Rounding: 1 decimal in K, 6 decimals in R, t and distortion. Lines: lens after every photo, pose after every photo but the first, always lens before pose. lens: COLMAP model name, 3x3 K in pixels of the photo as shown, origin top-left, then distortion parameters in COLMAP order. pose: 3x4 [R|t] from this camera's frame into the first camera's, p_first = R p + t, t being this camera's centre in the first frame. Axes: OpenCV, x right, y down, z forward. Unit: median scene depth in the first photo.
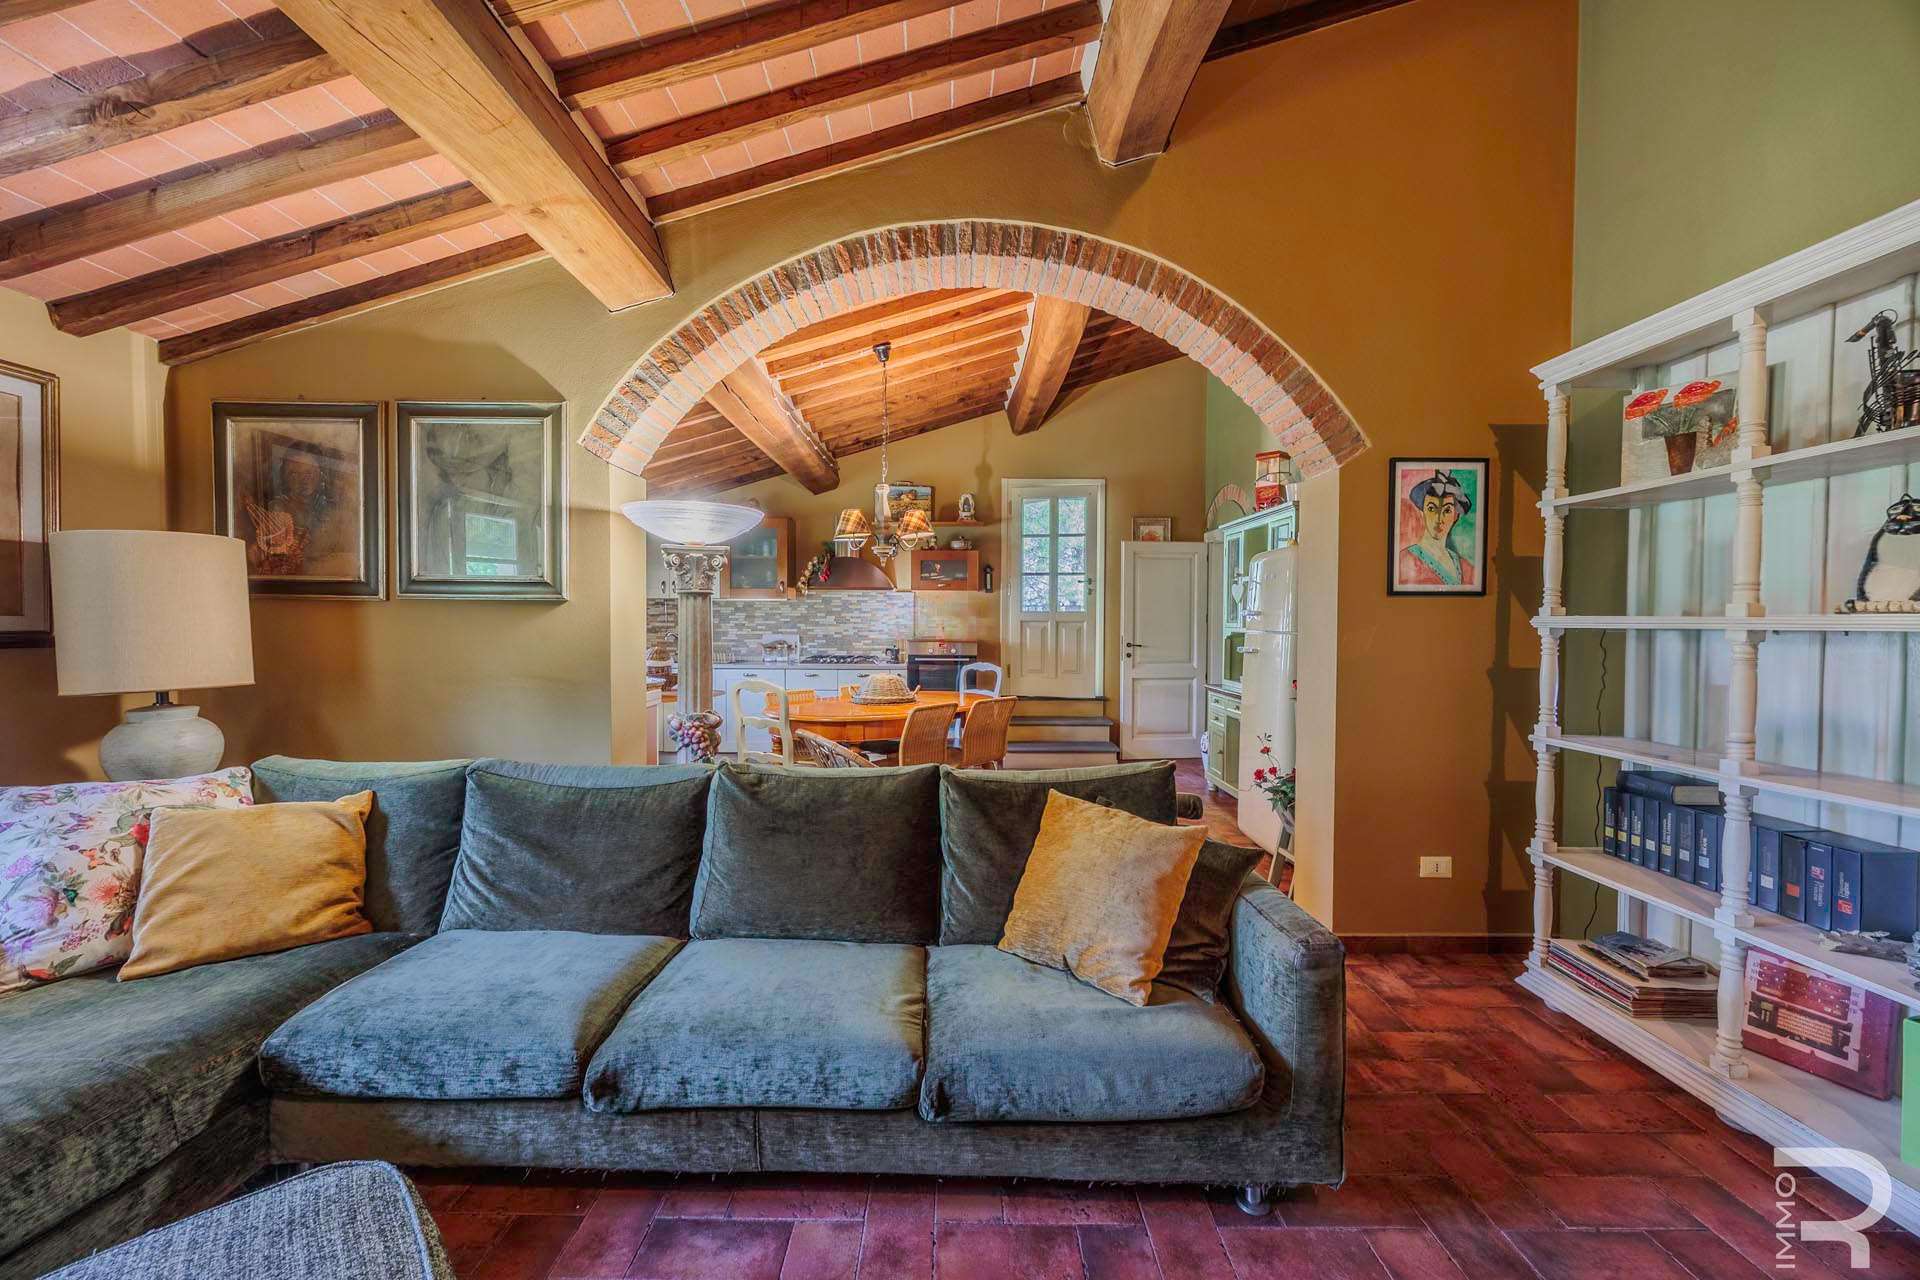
lens RADIAL K [[737.4, 0, 955.1], [0, 737.4, 638.7], [0, 0, 1]] dist [-0.001021, -0.000108]
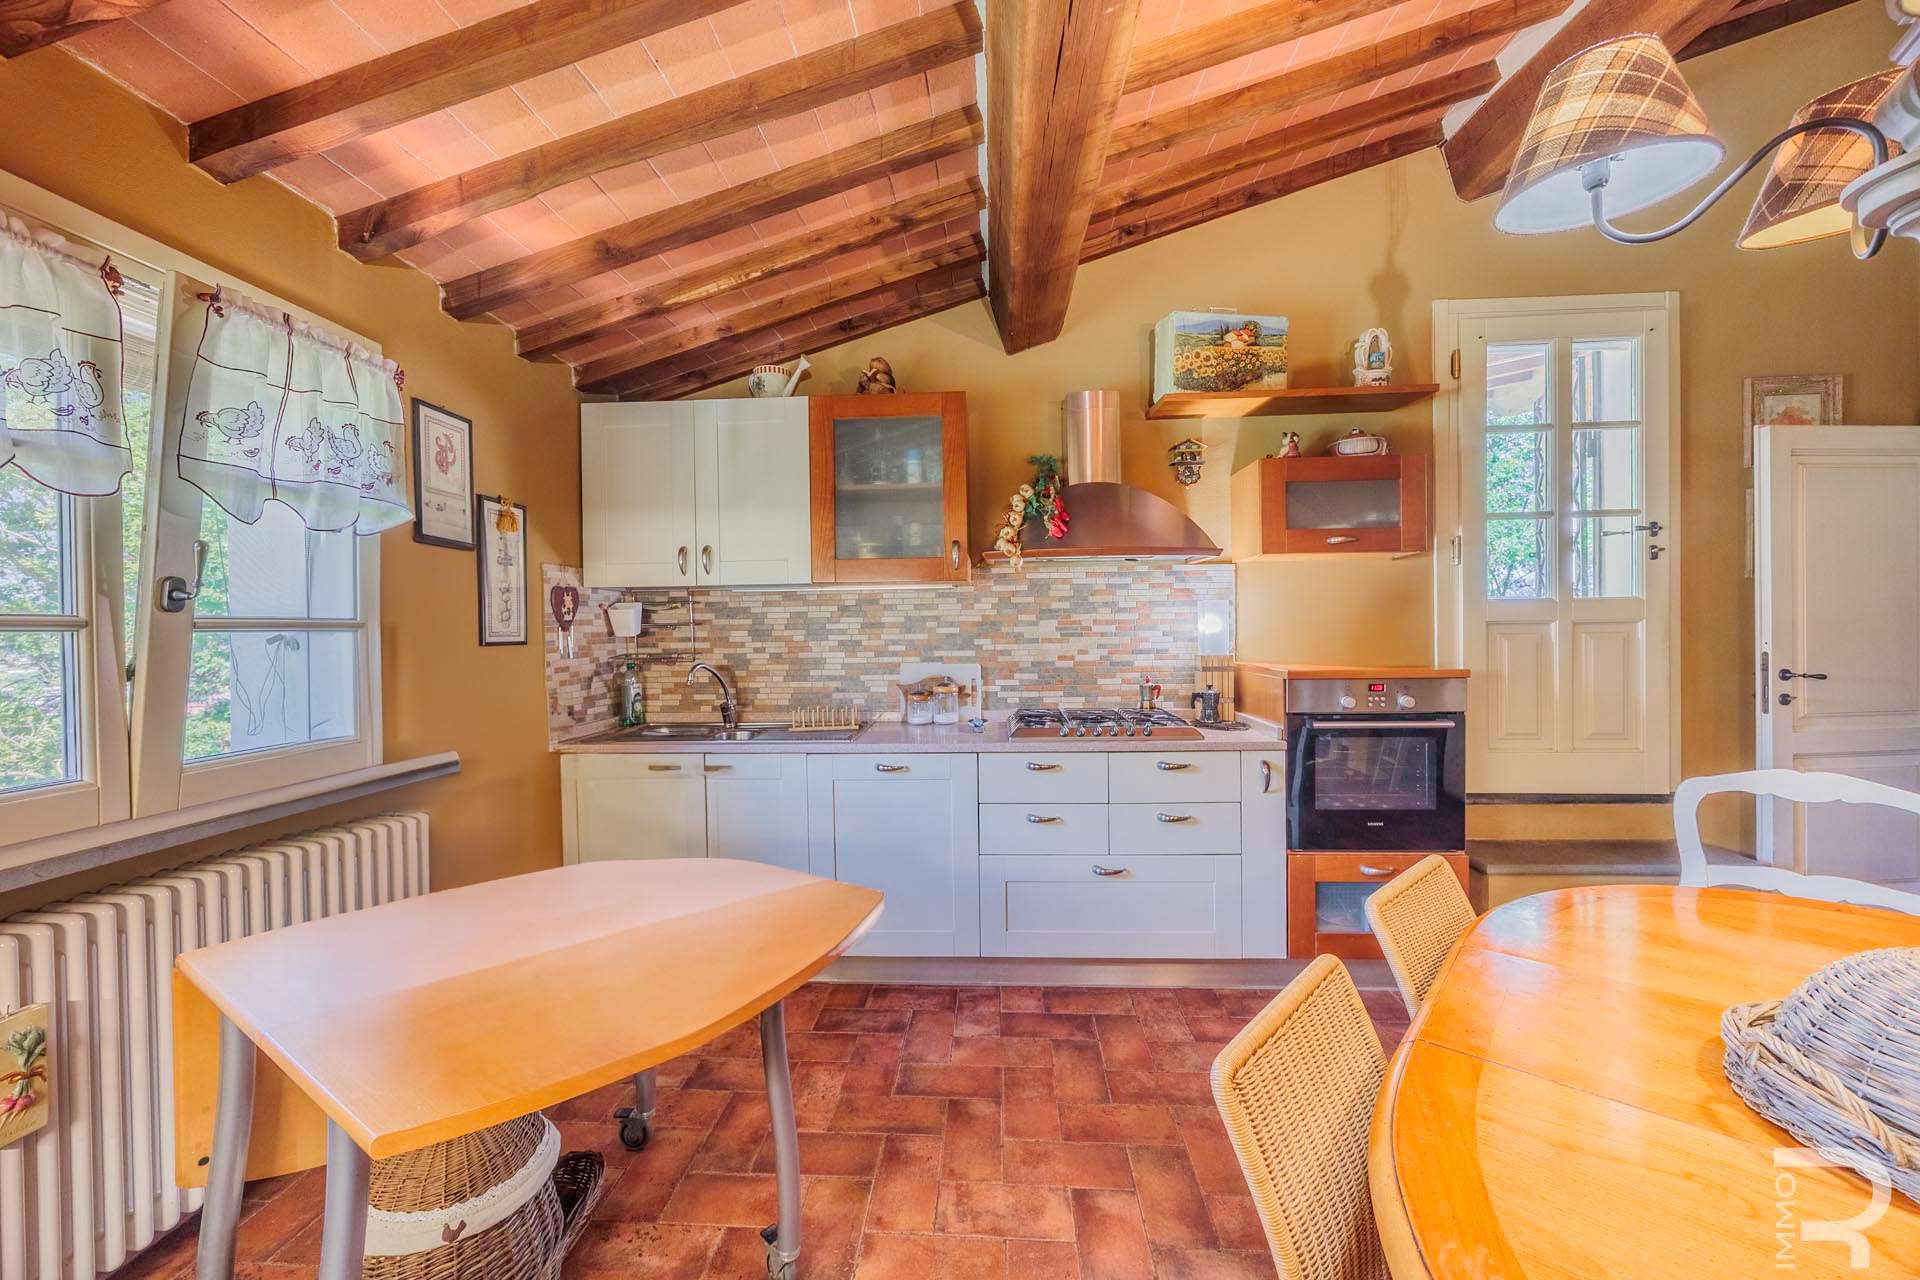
lens RADIAL K [[737.4, 0, 959.9], [0, 737.4, 636.4], [0, 0, 1]] dist [-0.001021, -0.000108]
pose [[0.998045, -0.019675, -0.059323, -0.196535], [0.018891, 0.999727, -0.013737, -0.015709], [0.059577, 0.012589, 0.998144, 0.545838]]
